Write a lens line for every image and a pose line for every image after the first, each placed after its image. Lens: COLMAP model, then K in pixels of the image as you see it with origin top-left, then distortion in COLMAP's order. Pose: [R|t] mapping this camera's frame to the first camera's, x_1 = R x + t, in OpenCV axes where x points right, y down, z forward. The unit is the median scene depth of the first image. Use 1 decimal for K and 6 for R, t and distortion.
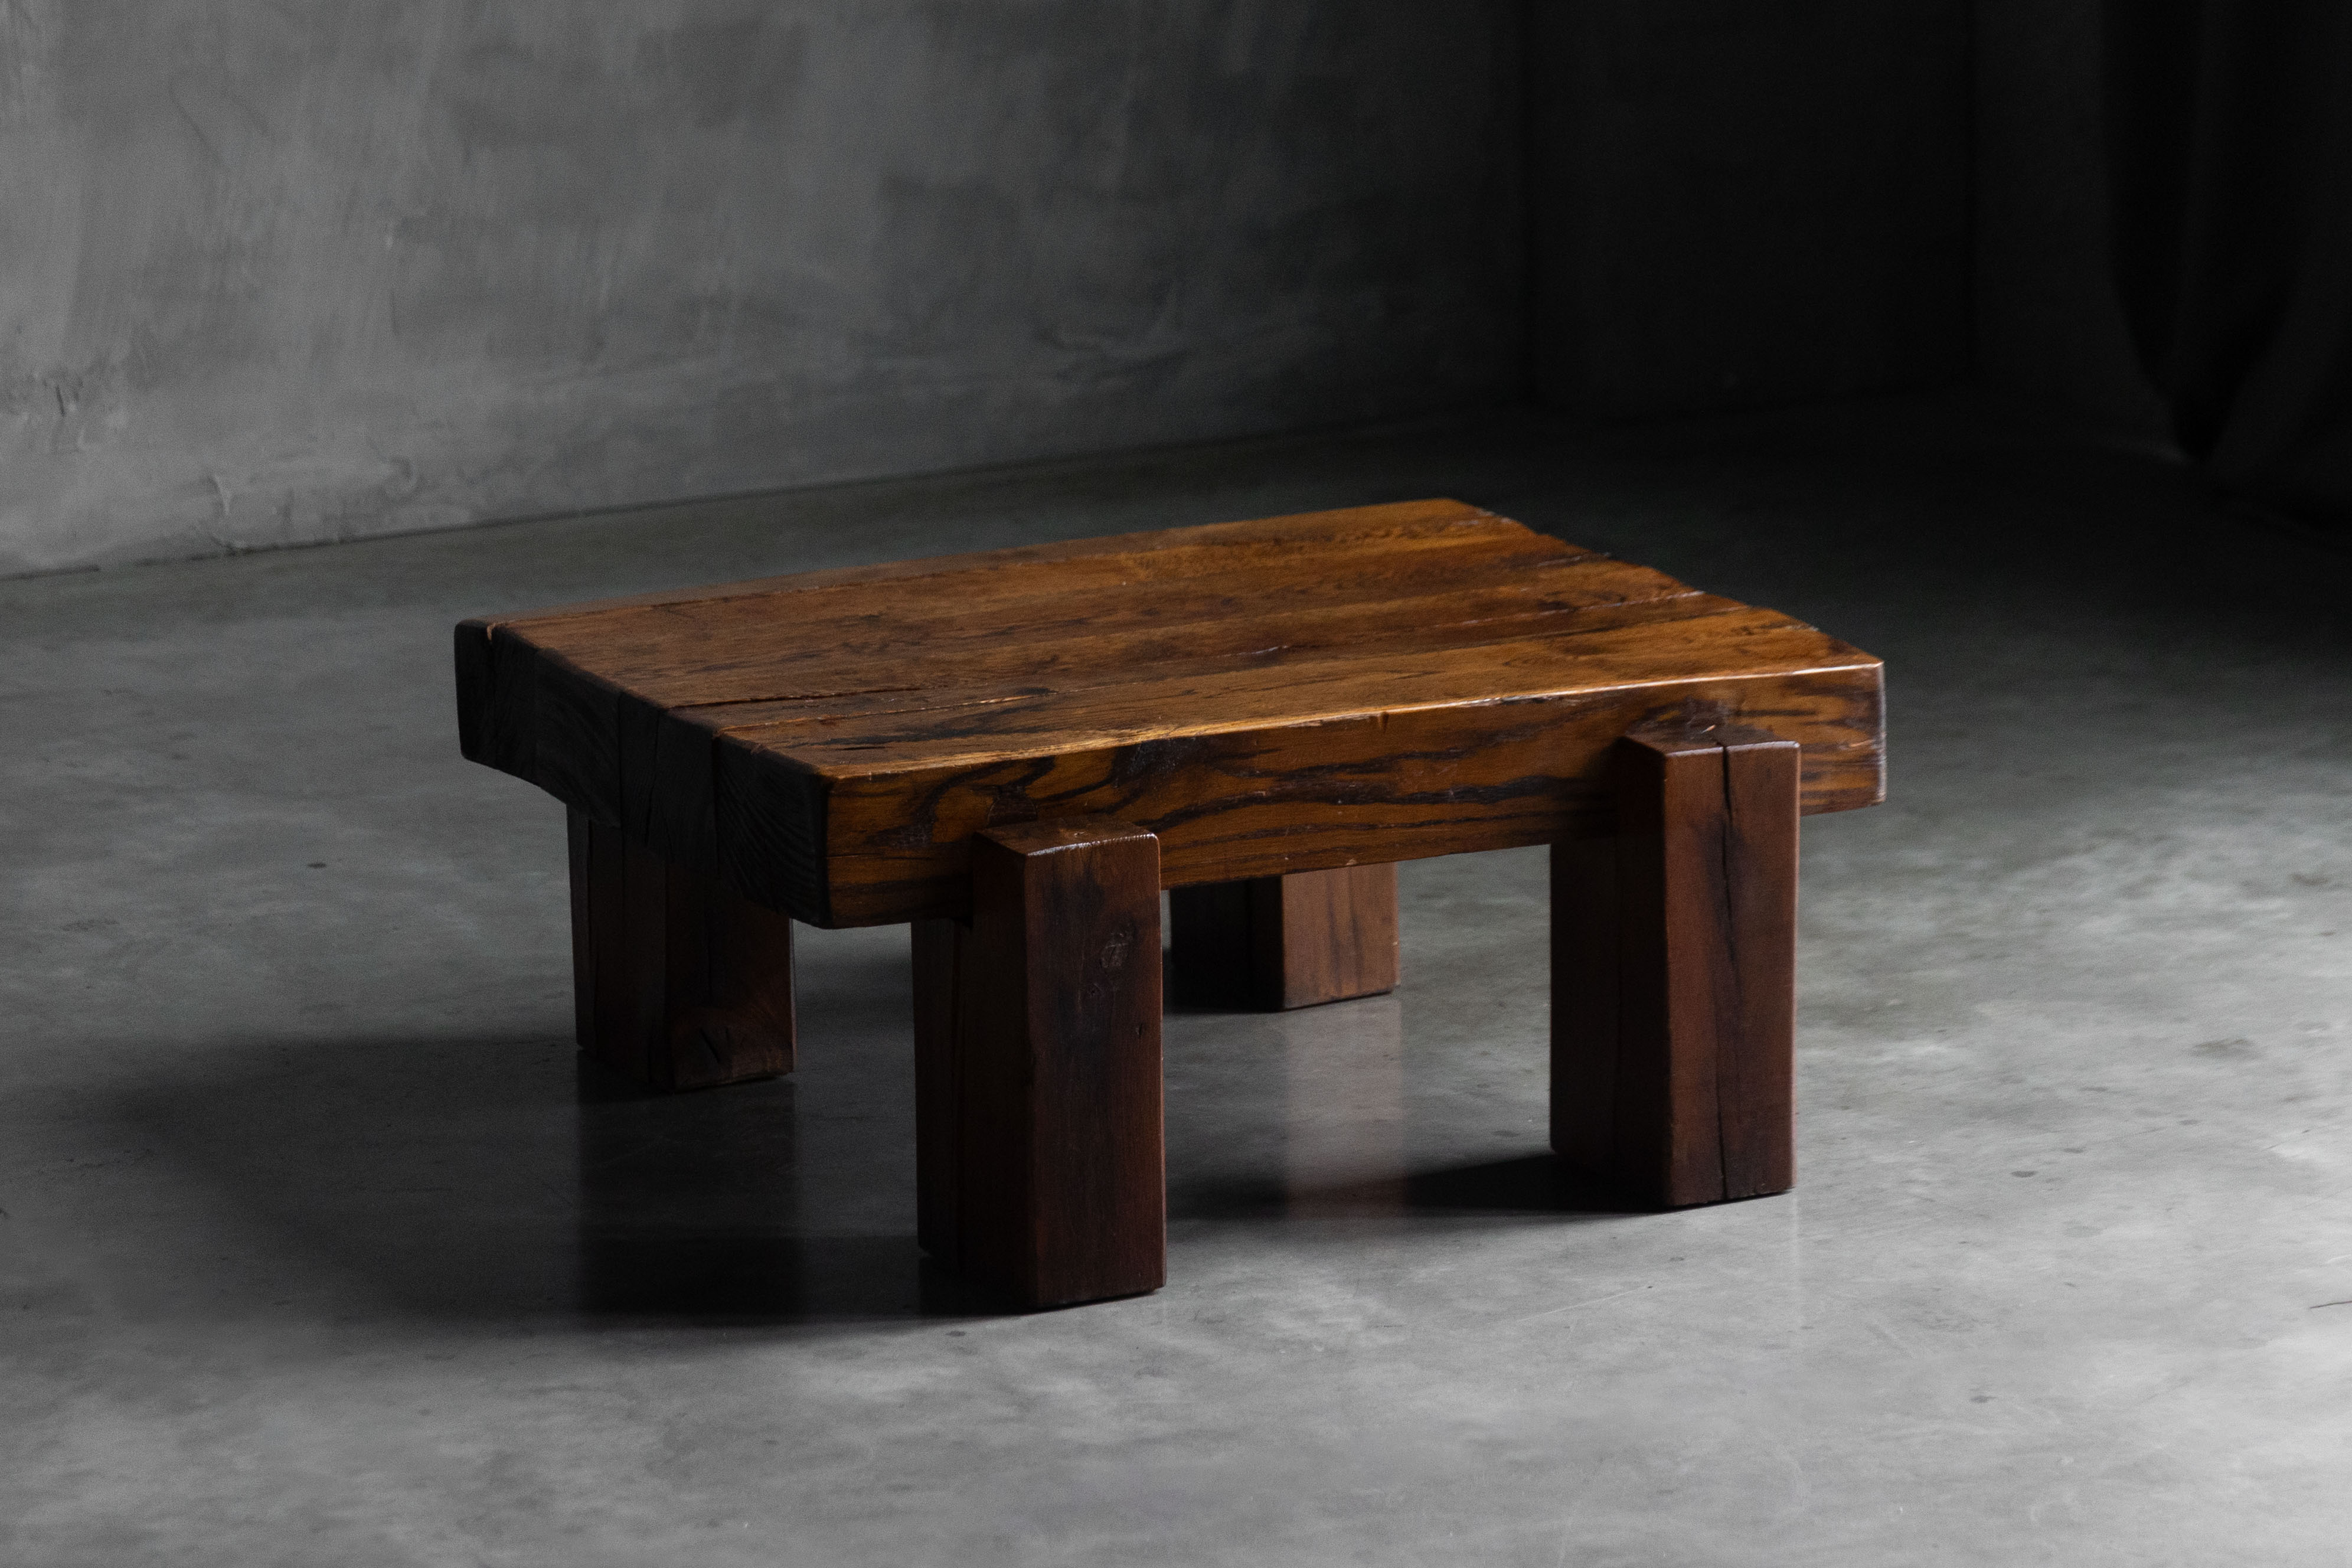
lens RADIAL K [[8928.0, 0, 1174.7], [0, 8928.0, 878.3], [0, 0, 1]] dist [0.061578, 1.706281]
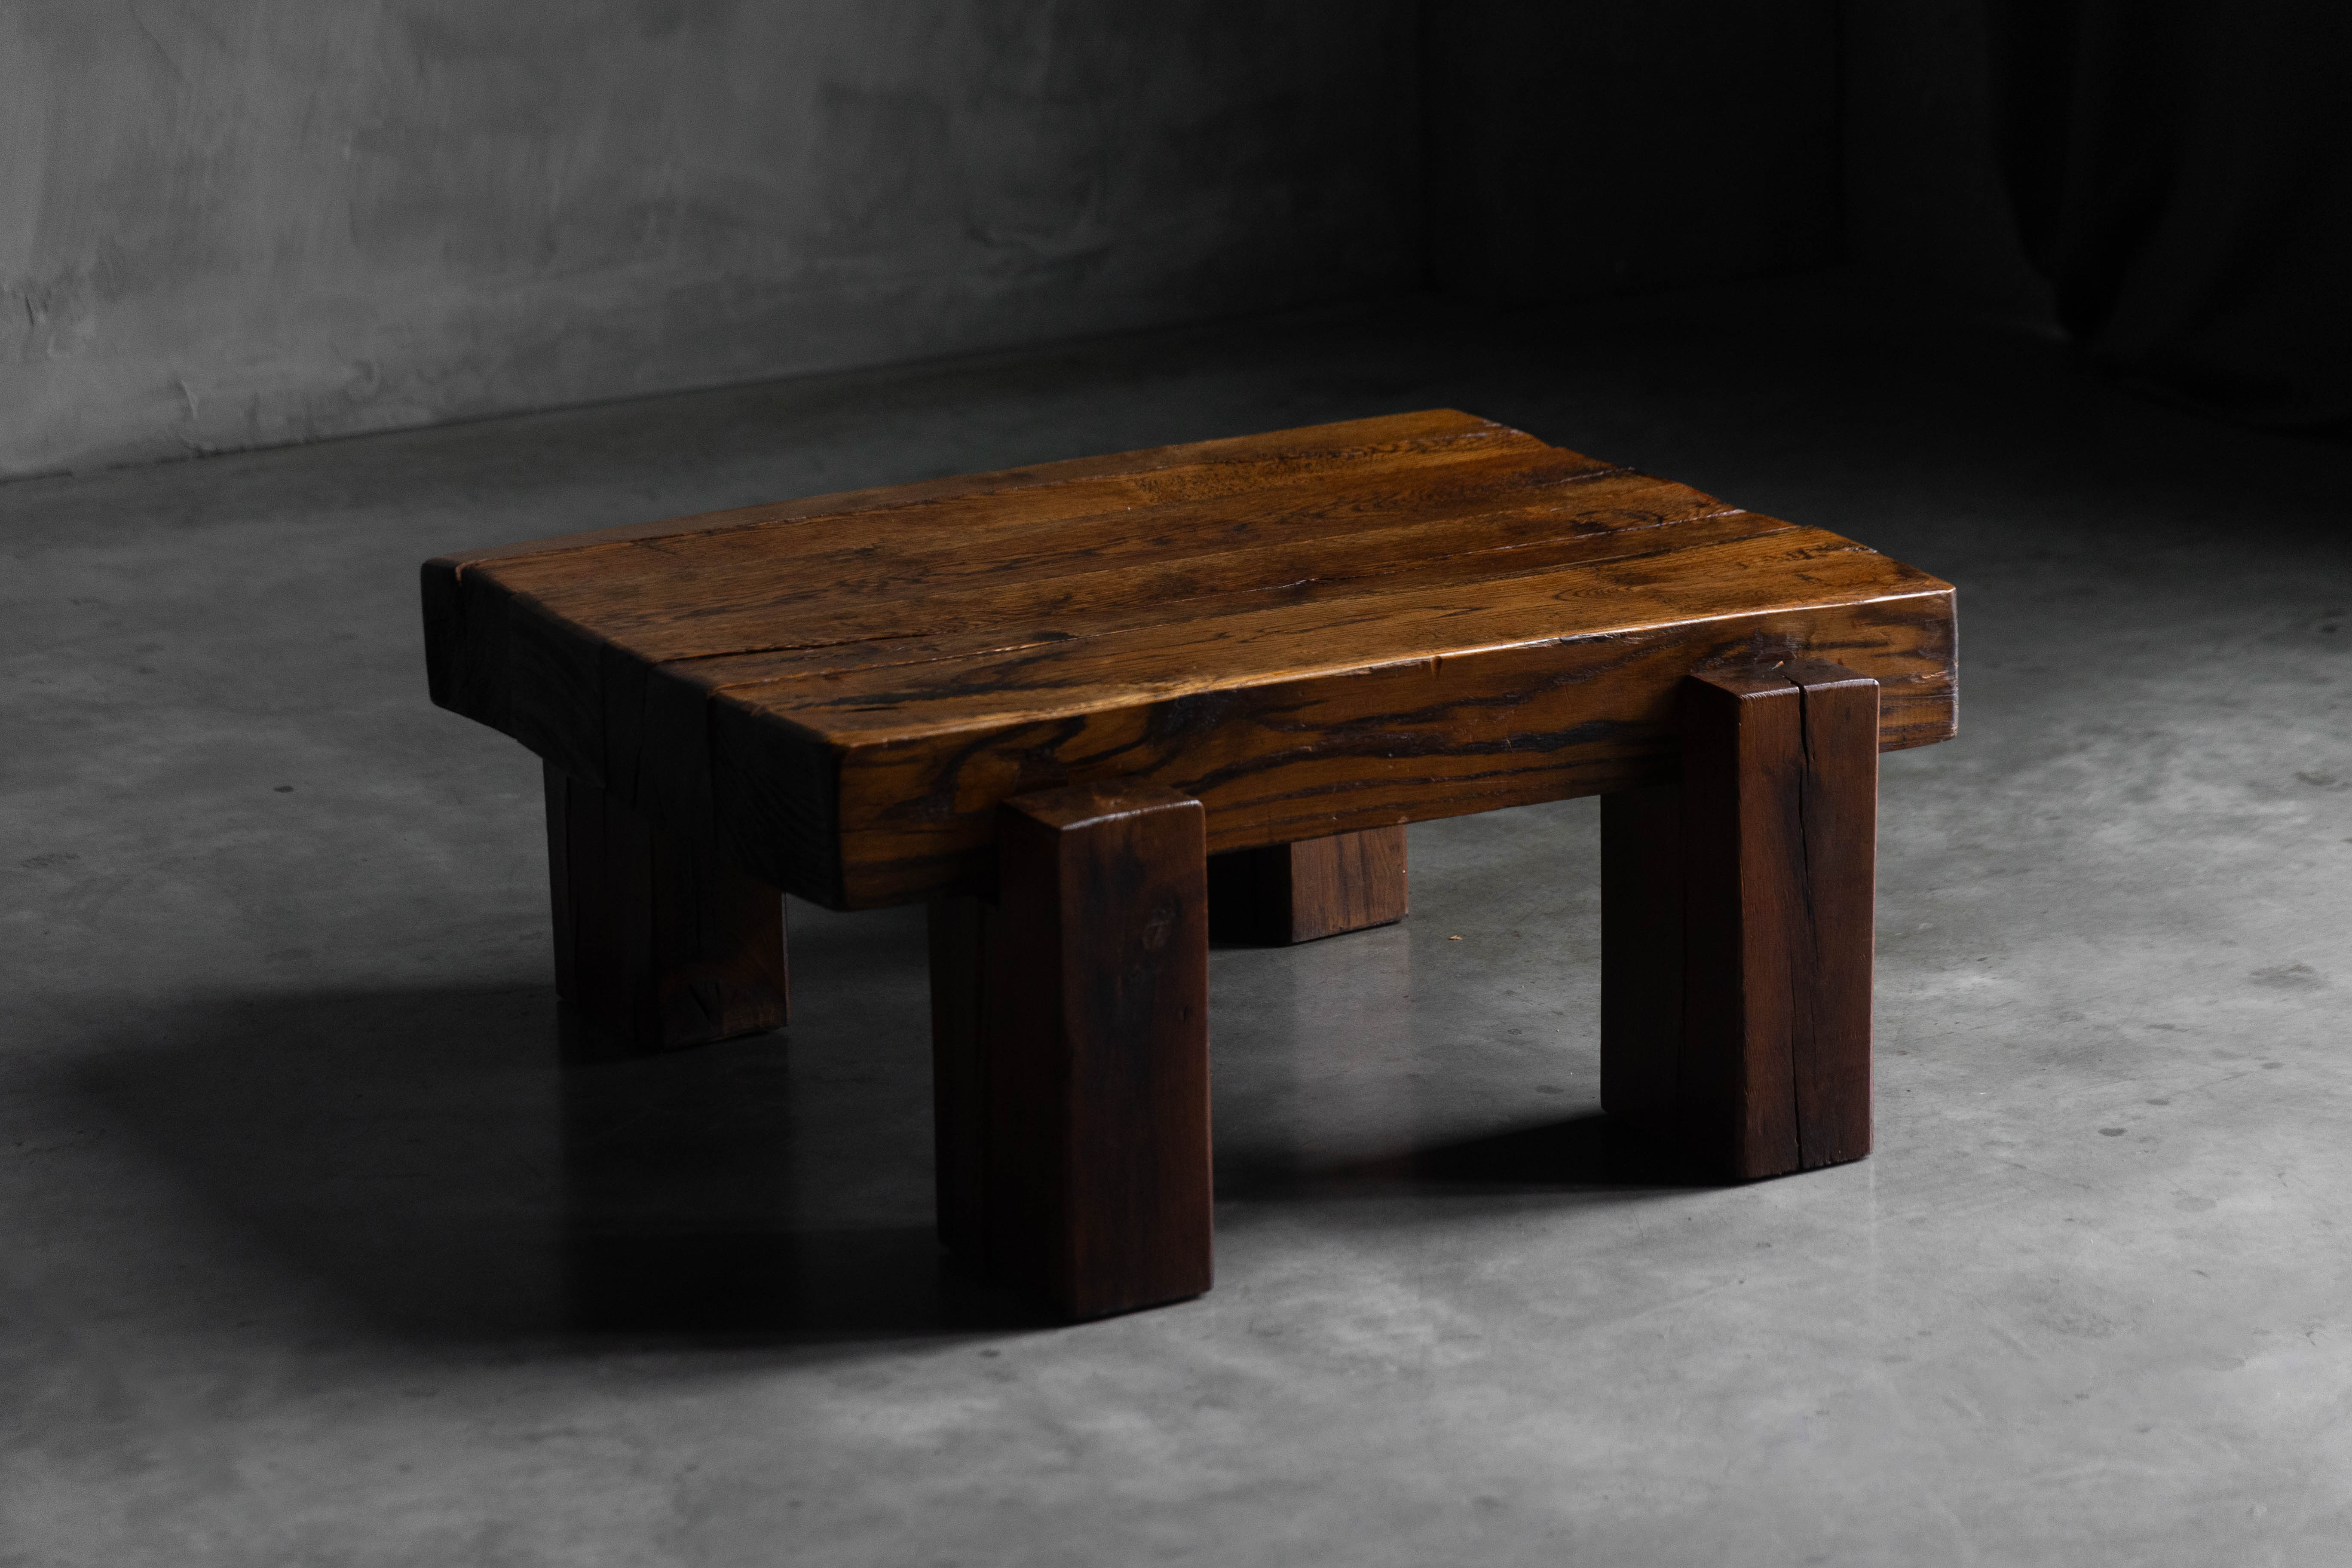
lens RADIAL K [[6610.5, 0, 1176.0], [0, 6610.5, 784.0], [0, 0, 1]] dist [0.087892, 0.034468]
pose [[0.999304, -0.016322, 0.033539, -0.025591], [0.015417, 0.999515, 0.027064, -0.023536], [-0.033964, -0.026528, 0.999071, 0.308951]]
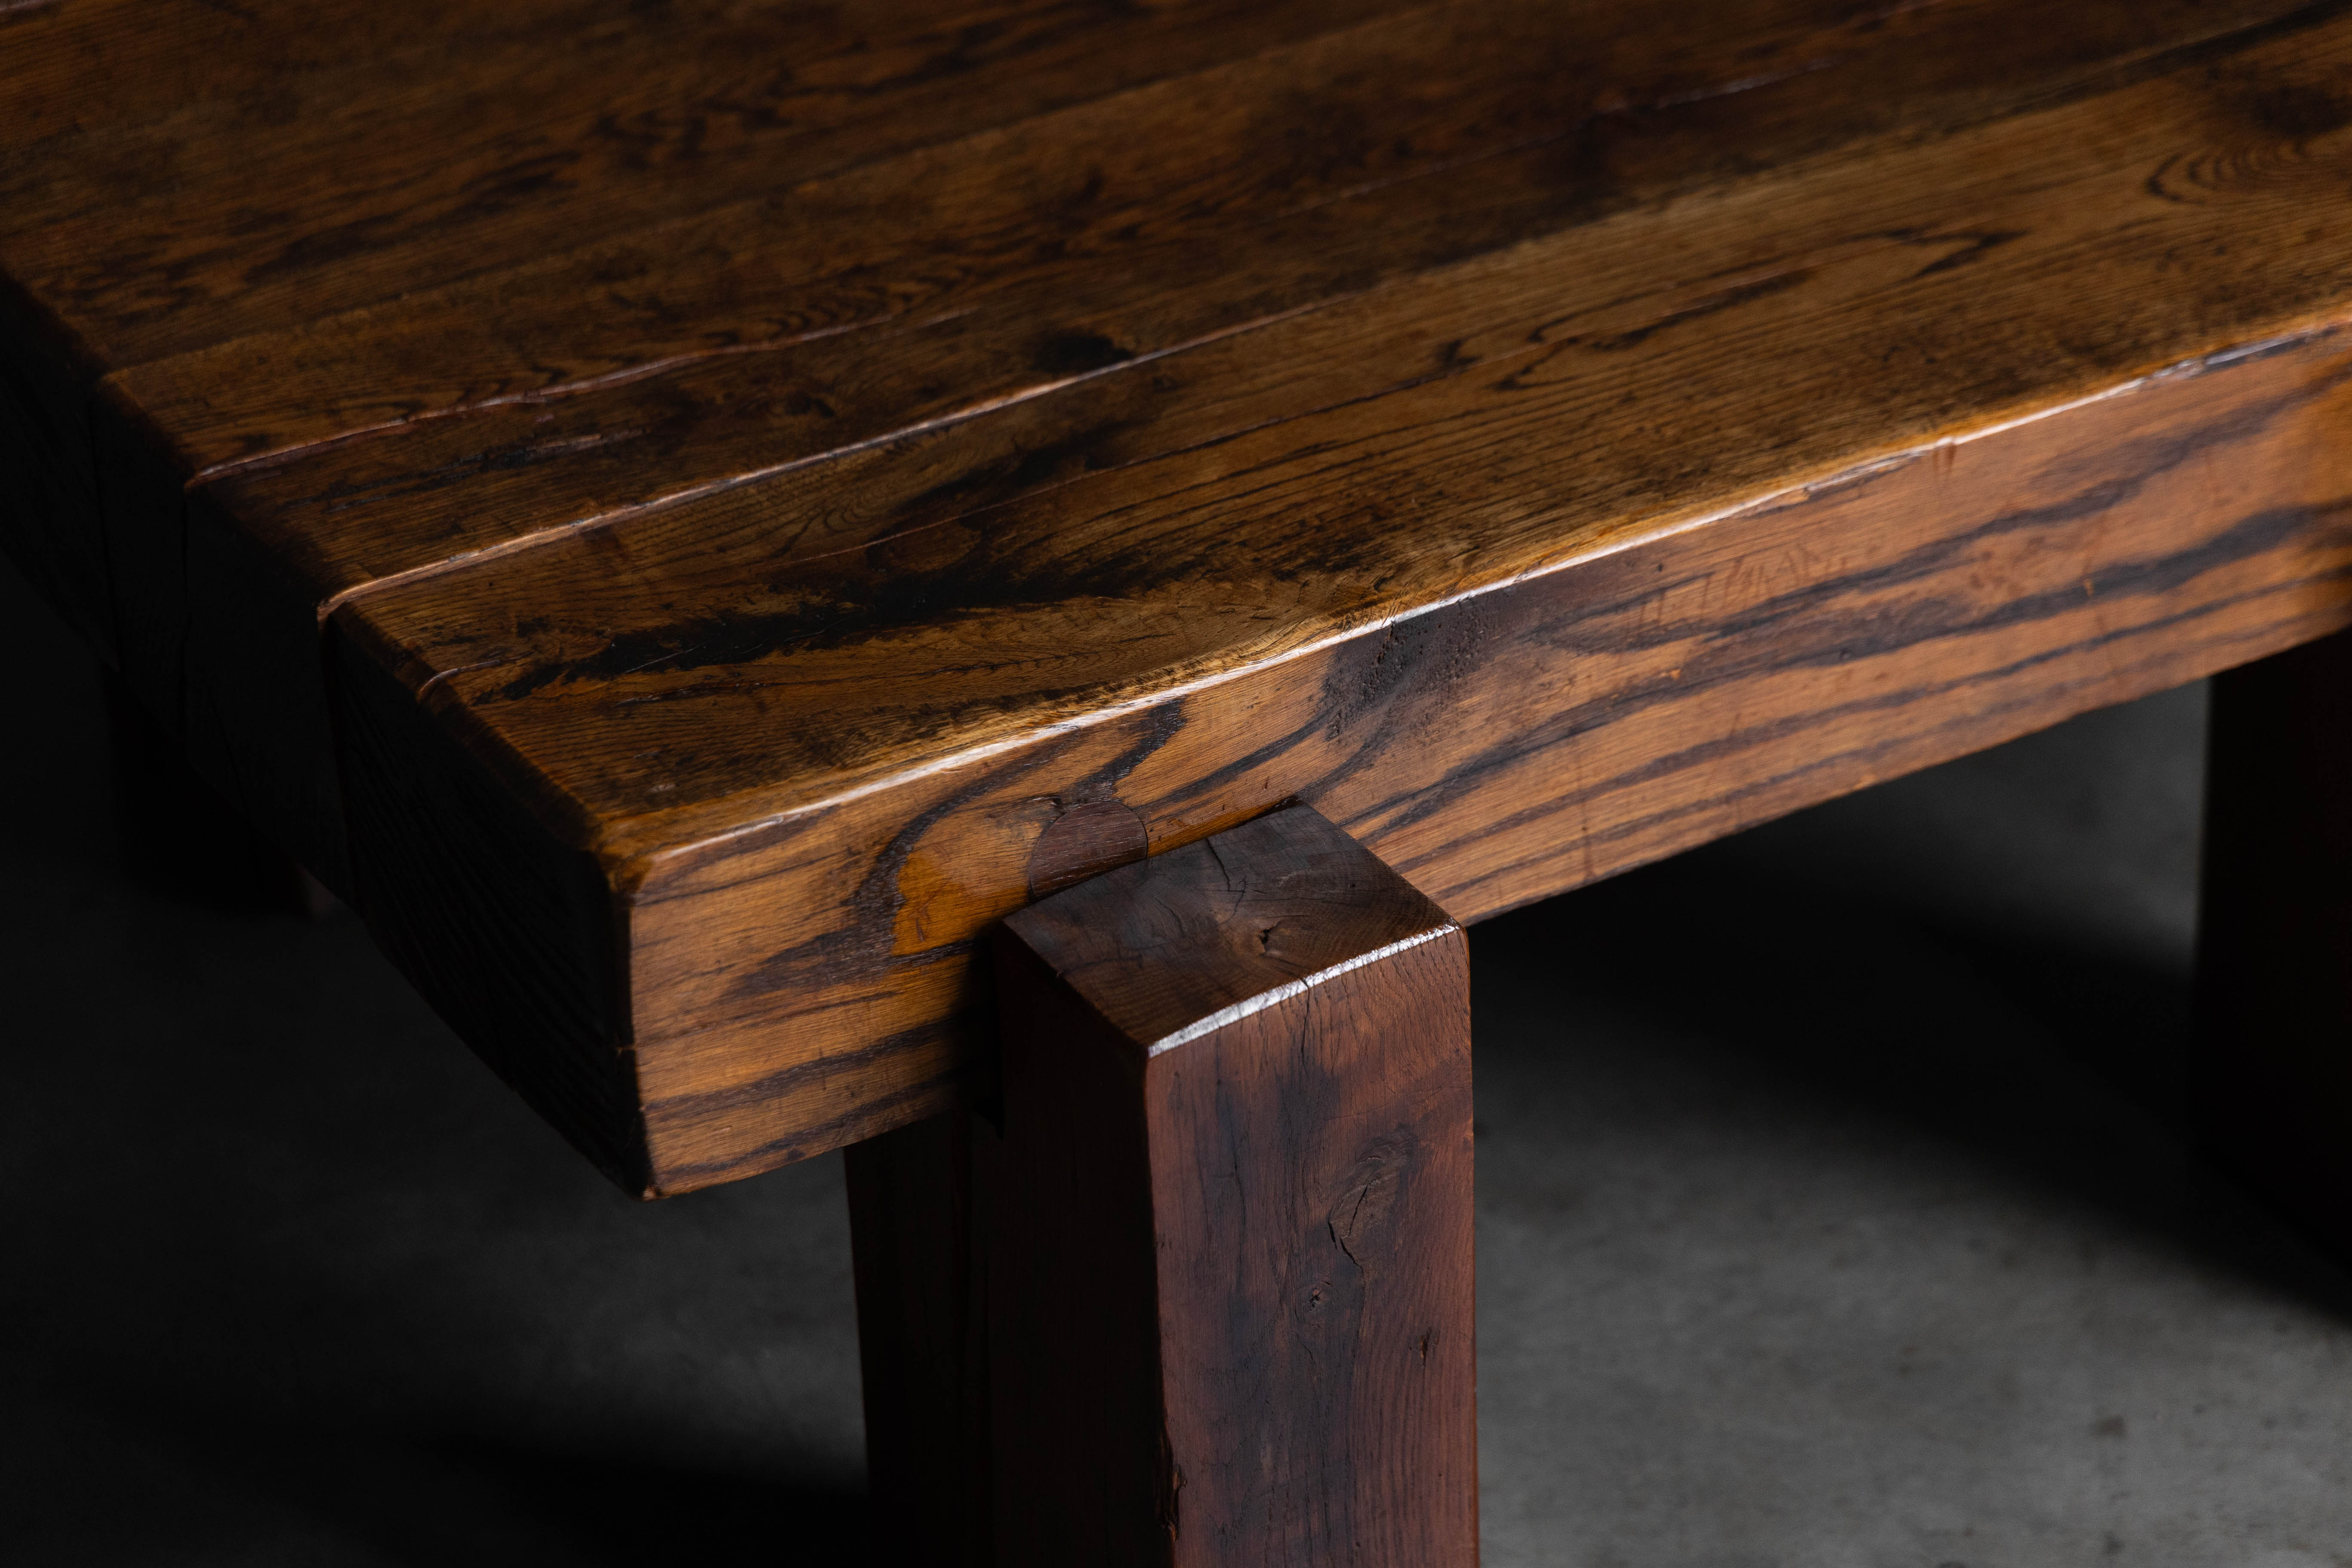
lens RADIAL K [[6769.1, 0, 1176.0], [0, 6769.1, 784.0], [0, 0, 1]] dist [0.055458, -0.284329]
pose [[0.997001, -0.055747, 0.053687, -0.028786], [0.036805, 0.951718, 0.304758, -0.097019], [-0.068084, -0.301868, 0.950916, 0.675754]]
